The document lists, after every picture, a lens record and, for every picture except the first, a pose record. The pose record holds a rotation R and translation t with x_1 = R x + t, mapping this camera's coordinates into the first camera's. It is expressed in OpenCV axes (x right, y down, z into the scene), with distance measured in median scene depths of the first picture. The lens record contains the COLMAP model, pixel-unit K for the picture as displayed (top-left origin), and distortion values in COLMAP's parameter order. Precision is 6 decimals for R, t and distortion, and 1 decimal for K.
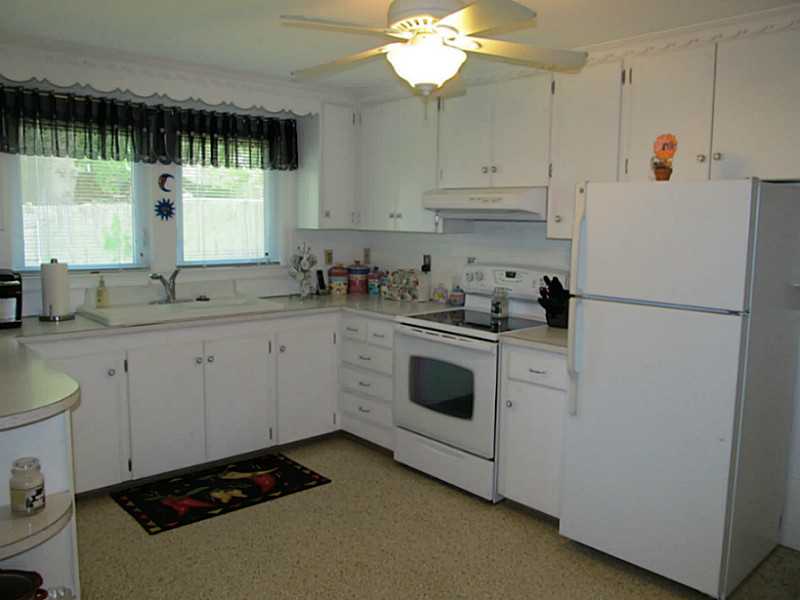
lens RADIAL K [[649.3, 0, 398.1], [0, 649.3, 293.8], [0, 0, 1]] dist [-0.062168, 0.025069]
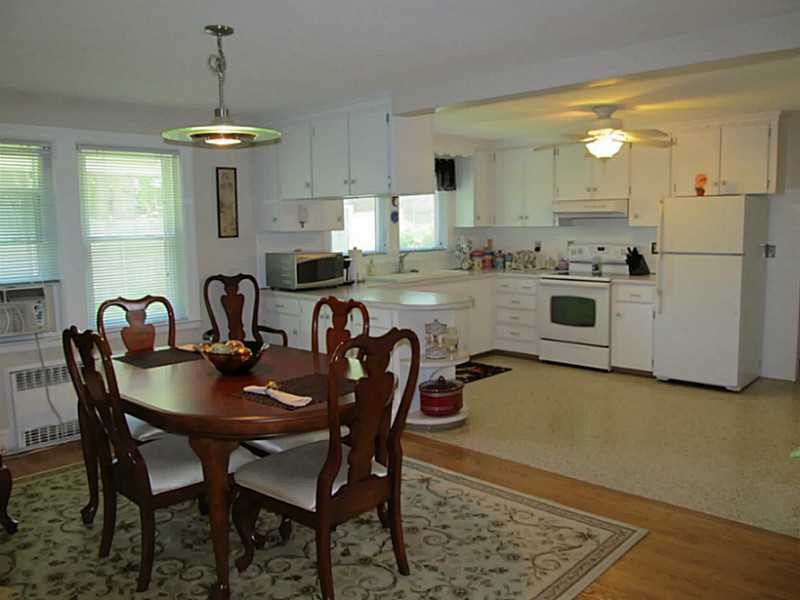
lens RADIAL K [[649.3, 0, 401.6], [0, 649.3, 305.5], [0, 0, 1]] dist [-0.062168, 0.025069]
pose [[0.994898, -0.043085, 0.091229, -0.508360], [0.042128, 0.999035, 0.012389, 0.075819], [-0.091674, -0.008482, 0.995753, -0.663018]]
